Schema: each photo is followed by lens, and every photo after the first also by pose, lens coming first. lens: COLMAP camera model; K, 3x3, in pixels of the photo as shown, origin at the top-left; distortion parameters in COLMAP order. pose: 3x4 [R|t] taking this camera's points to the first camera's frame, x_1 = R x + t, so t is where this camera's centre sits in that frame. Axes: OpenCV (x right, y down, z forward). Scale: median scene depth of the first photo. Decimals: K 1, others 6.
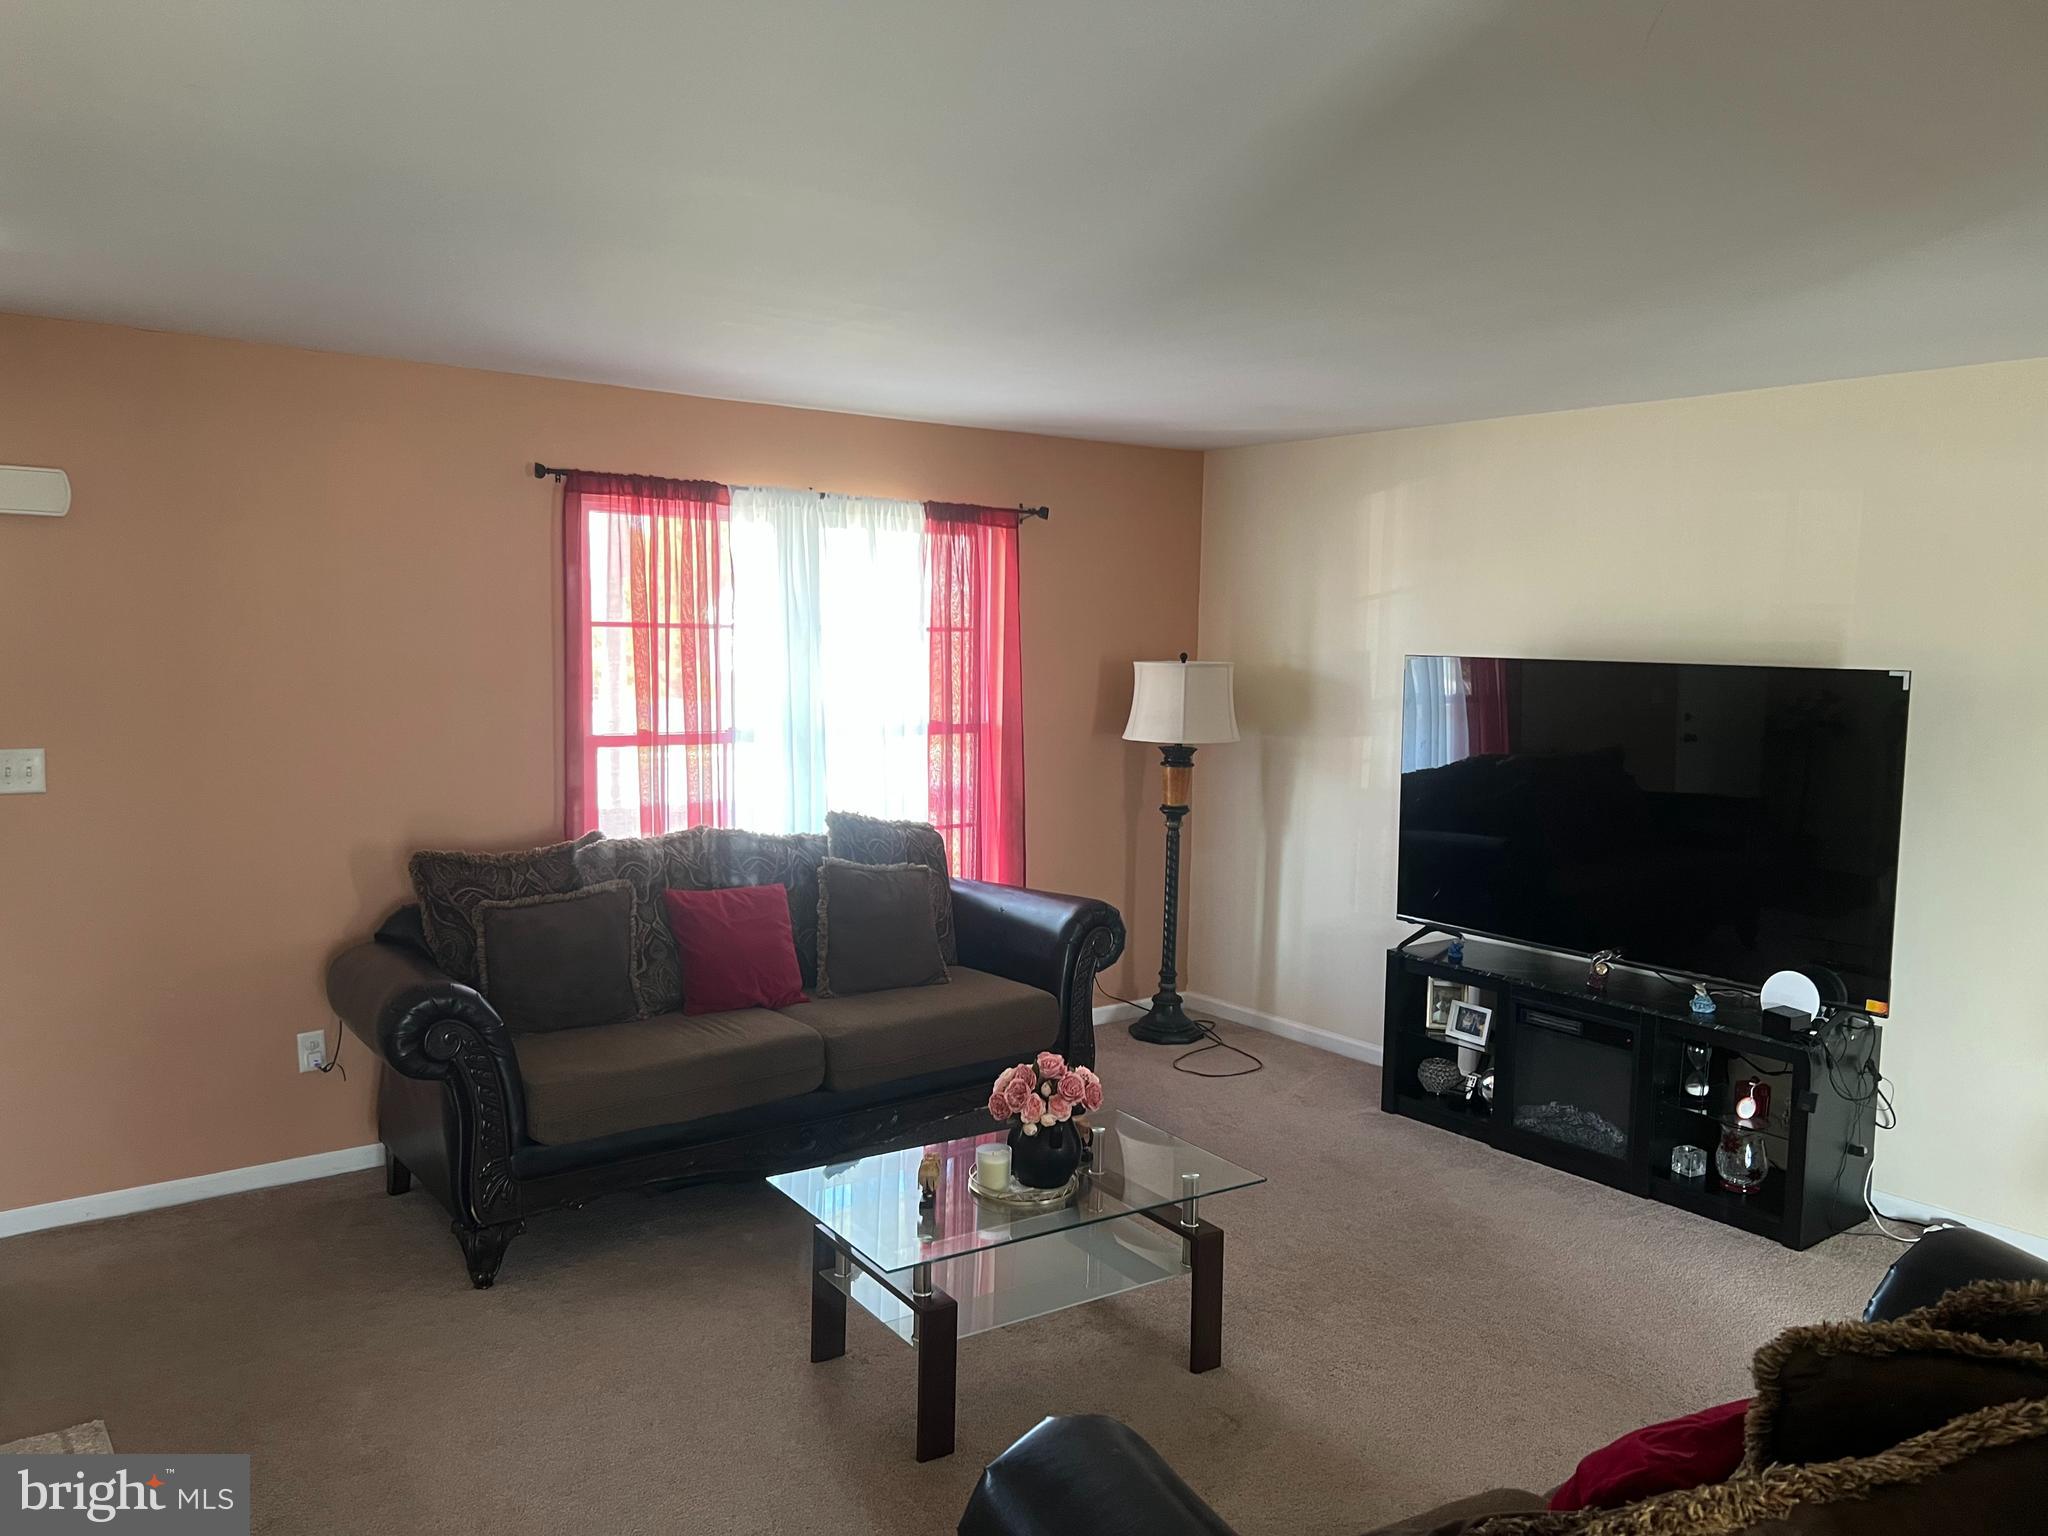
lens RADIAL K [[1543.8, 0, 1024.8], [0, 1543.8, 768.3], [0, 0, 1]] dist [0.040472, -0.025745]
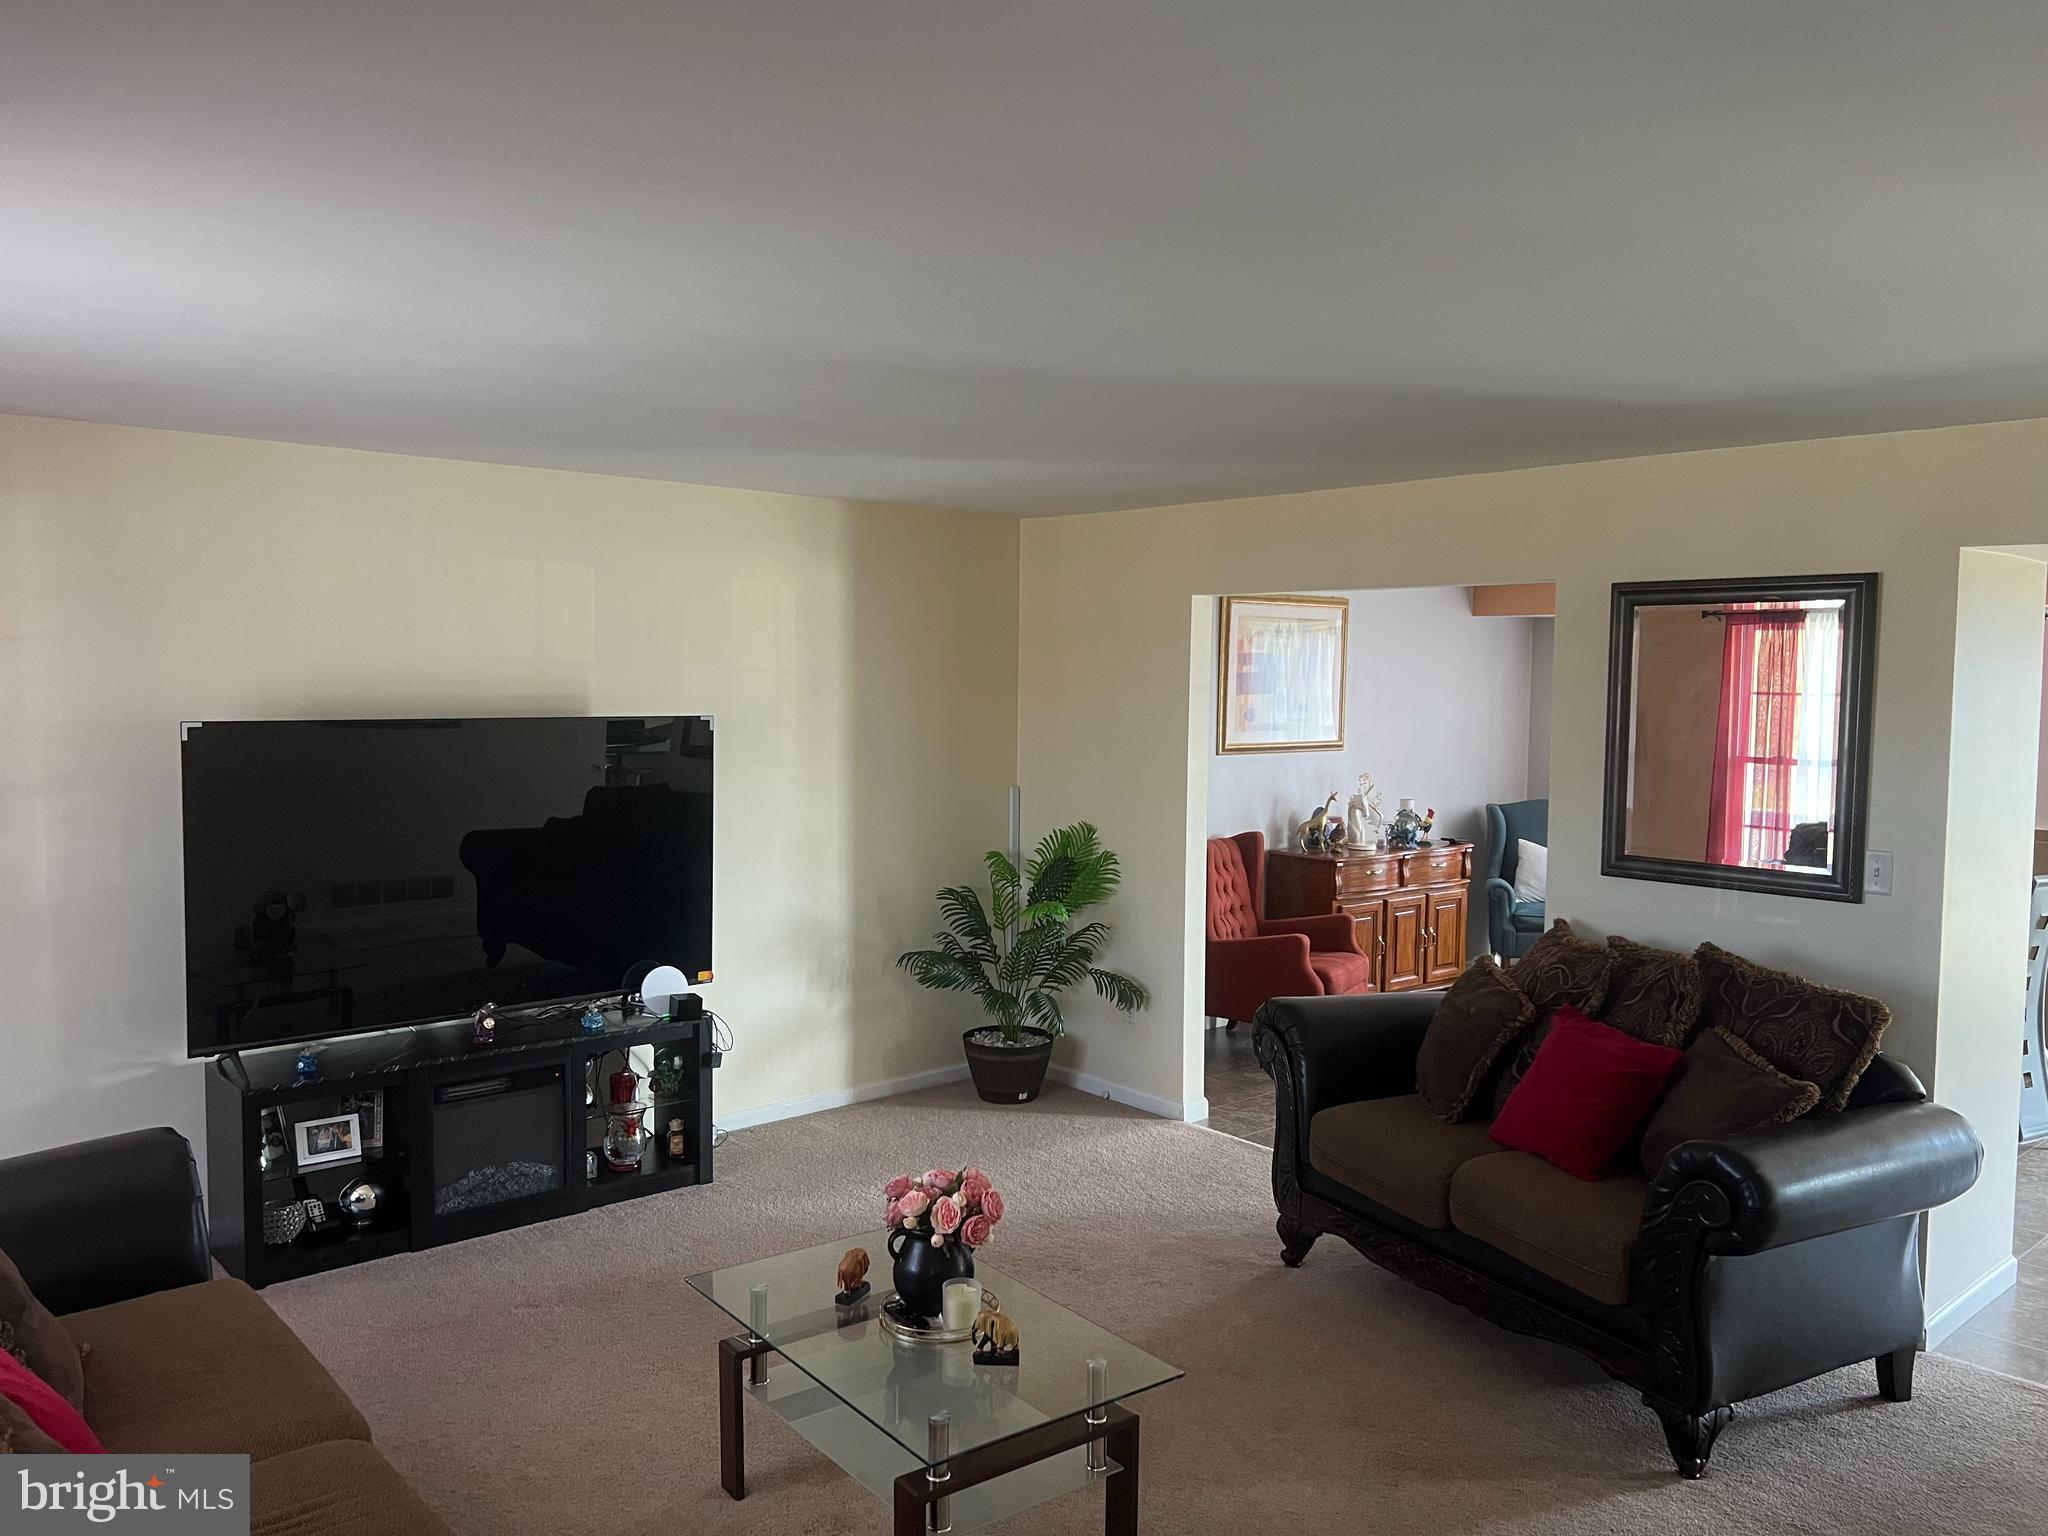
lens RADIAL K [[1543.8, 0, 1024.7], [0, 1543.8, 770.9], [0, 0, 1]] dist [0.040472, -0.025745]
pose [[-0.067084, -0.076994, 0.994772, -0.647105], [0.087519, 0.992721, 0.082737, -0.086633], [-0.993902, 0.092612, -0.059857, 0.704079]]
